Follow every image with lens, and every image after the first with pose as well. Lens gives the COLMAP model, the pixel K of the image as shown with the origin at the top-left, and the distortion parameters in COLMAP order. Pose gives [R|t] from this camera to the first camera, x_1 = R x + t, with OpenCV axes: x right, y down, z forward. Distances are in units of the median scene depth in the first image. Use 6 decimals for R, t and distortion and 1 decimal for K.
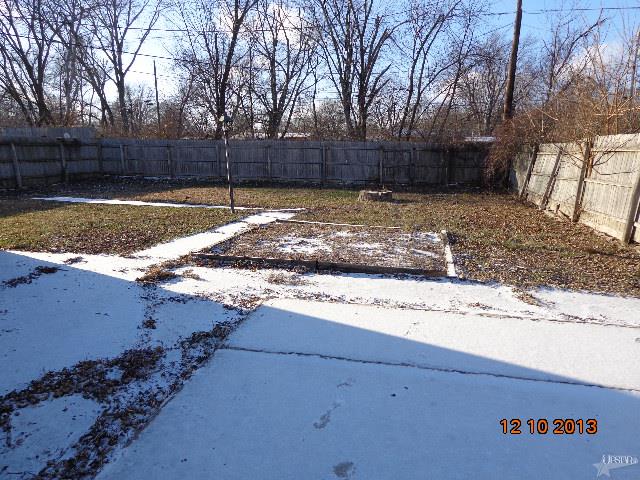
lens RADIAL K [[448.0, 0, 320.0], [0, 448.0, 240.0], [0, 0, 1]] dist [-0.001370, 0.000310]
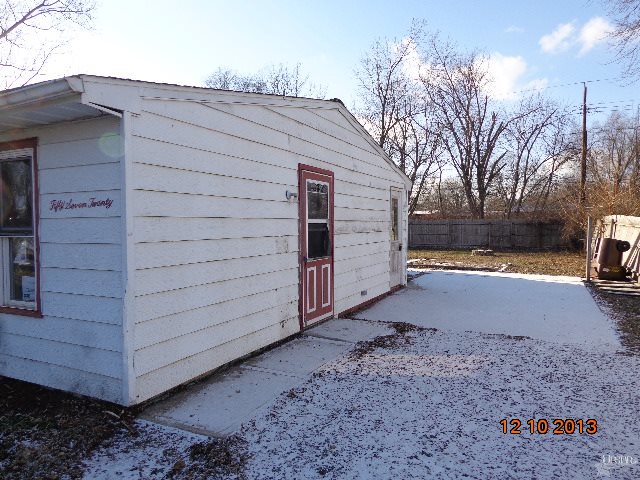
lens RADIAL K [[448.0, 0, 320.0], [0, 448.0, 240.0], [0, 0, 1]] dist [-0.001370, 0.000310]
pose [[0.964324, -0.009243, -0.264564, -0.004328], [-0.034220, 0.986653, -0.159203, 0.037350], [0.262504, 0.162576, 0.951136, -0.198707]]
